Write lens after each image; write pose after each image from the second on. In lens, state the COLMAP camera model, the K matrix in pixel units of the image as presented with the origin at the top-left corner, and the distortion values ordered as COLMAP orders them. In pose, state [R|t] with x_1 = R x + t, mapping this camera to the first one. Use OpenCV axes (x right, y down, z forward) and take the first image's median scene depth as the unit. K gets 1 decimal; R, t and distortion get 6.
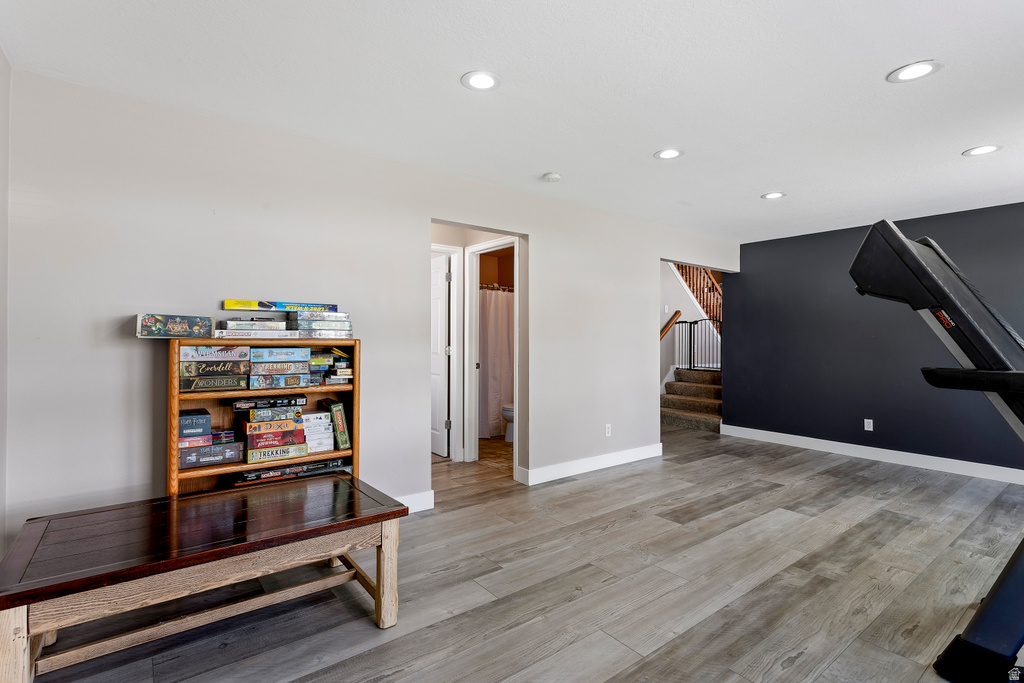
lens RADIAL K [[488.3, 0, 505.2], [0, 488.3, 341.2], [0, 0, 1]] dist [0.000151, 0.000174]
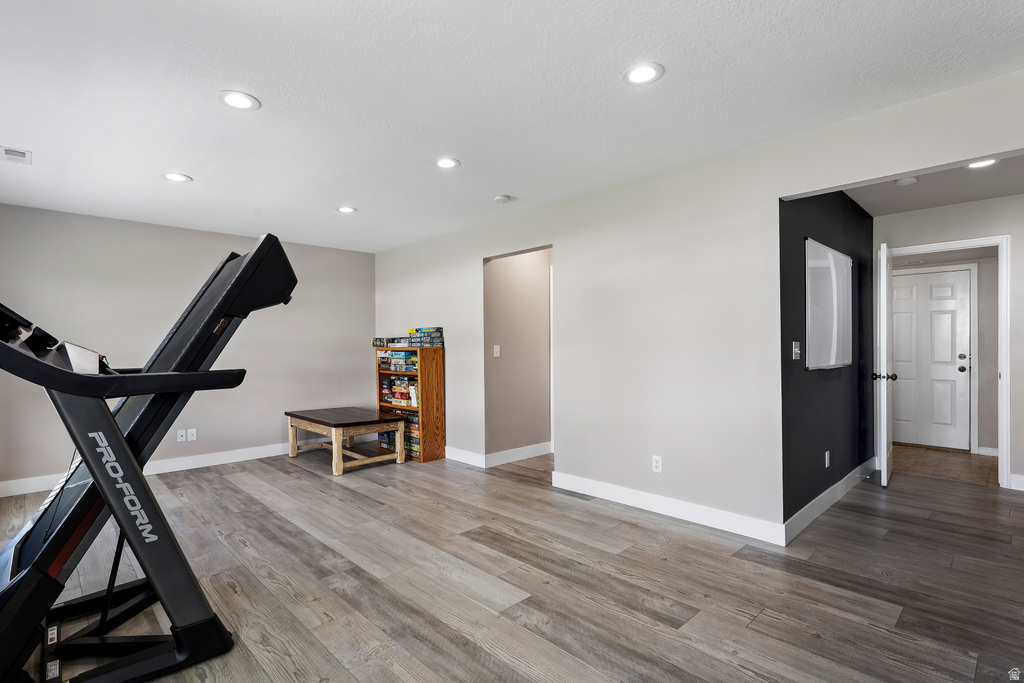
lens RADIAL K [[488.3, 0, 504.6], [0, 488.3, 347.4], [0, 0, 1]] dist [0.000151, 0.000174]
pose [[0.120431, -0.003050, -0.992717, 1.406079], [0.004806, 0.999985, -0.002490, 0.002669], [0.992710, -0.004472, 0.120444, 1.013971]]
